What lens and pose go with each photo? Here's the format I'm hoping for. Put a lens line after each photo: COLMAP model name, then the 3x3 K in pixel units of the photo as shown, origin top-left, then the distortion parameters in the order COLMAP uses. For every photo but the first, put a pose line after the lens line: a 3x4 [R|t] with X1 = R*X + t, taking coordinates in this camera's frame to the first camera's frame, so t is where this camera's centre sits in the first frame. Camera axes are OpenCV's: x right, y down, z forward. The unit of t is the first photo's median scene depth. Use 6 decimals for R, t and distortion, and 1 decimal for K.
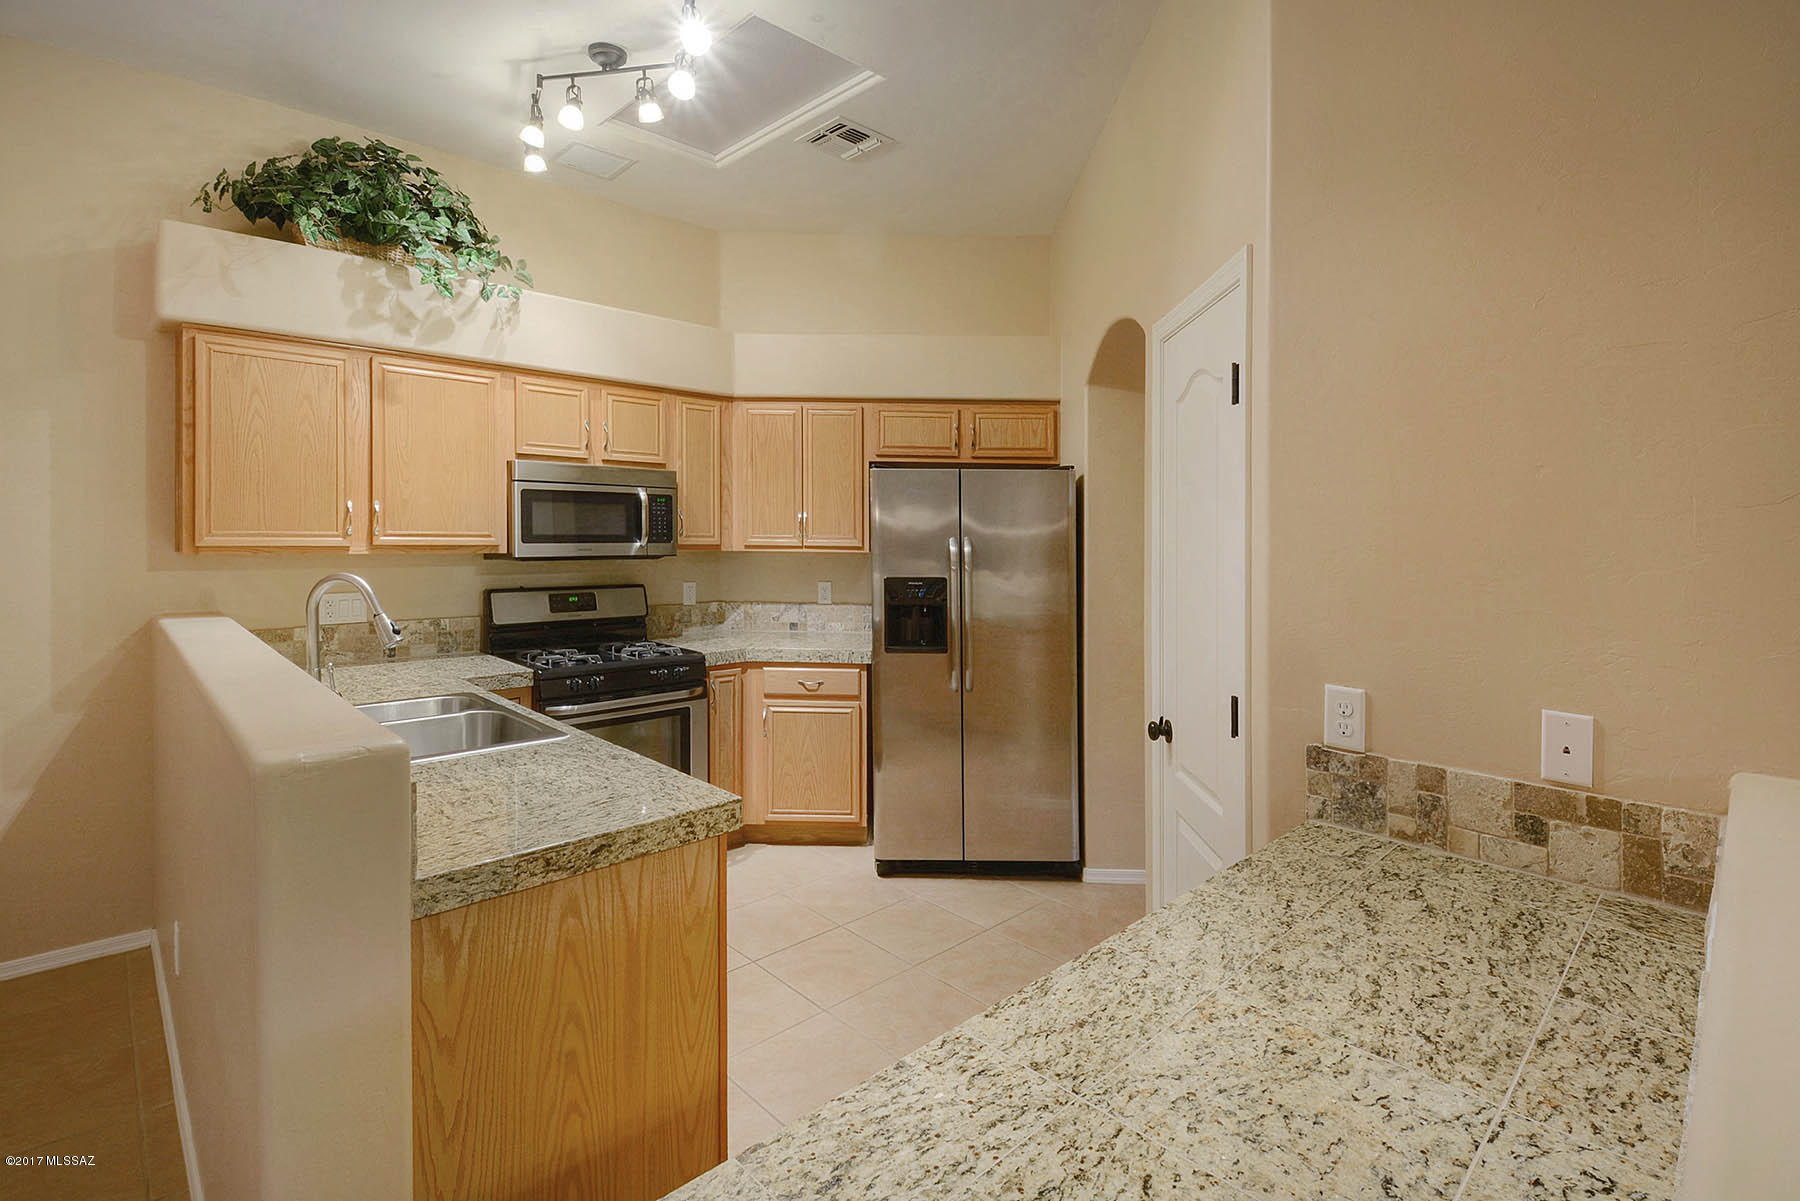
lens RADIAL K [[863.9, 0, 889.0], [0, 863.9, 574.3], [0, 0, 1]] dist [0.012214, -0.026378]
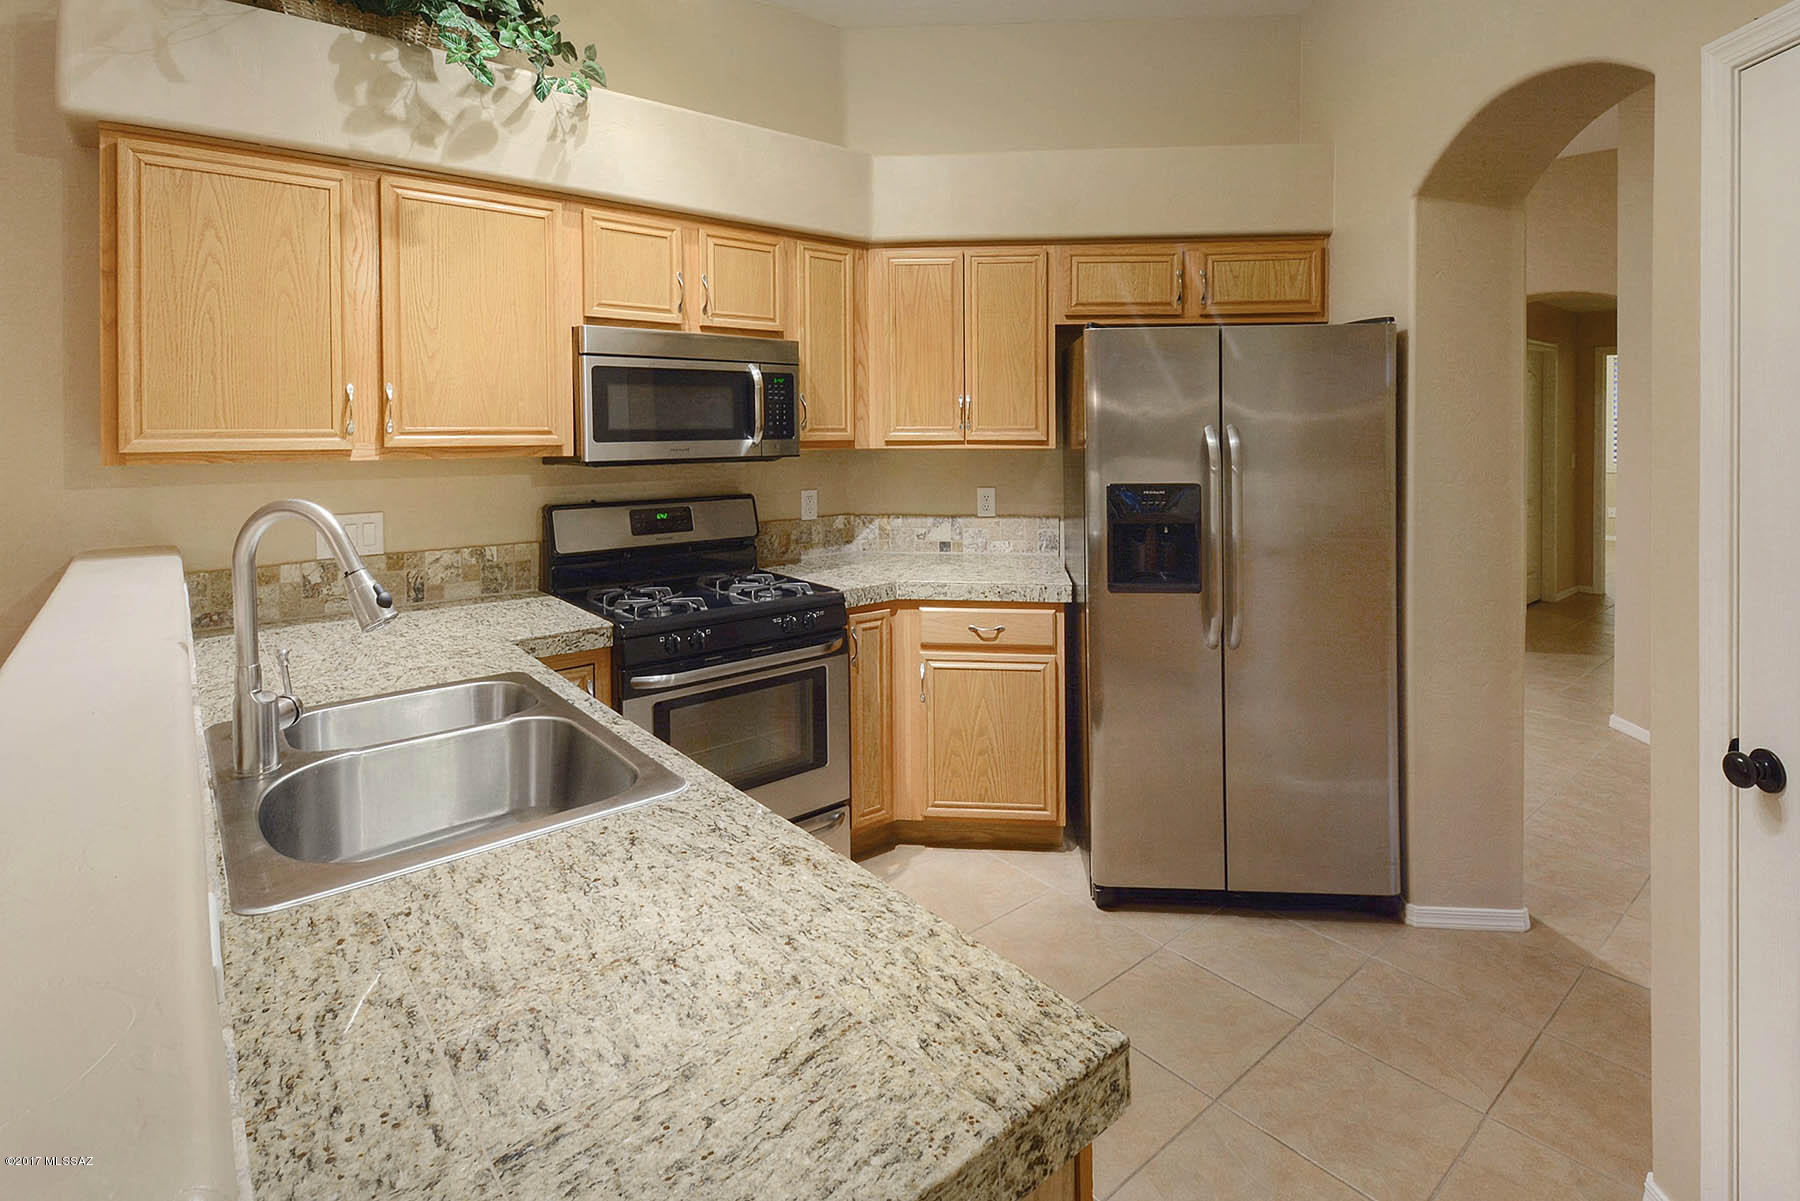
lens RADIAL K [[920.0, 0, 943.6], [0, 920.0, 468.3], [0, 0, 1]] dist [0.001098, -0.027703]
pose [[0.999395, -0.011377, -0.032860, -0.110711], [0.011342, 0.999935, -0.001266, -0.009958], [0.032872, 0.000893, 0.999459, 0.249806]]
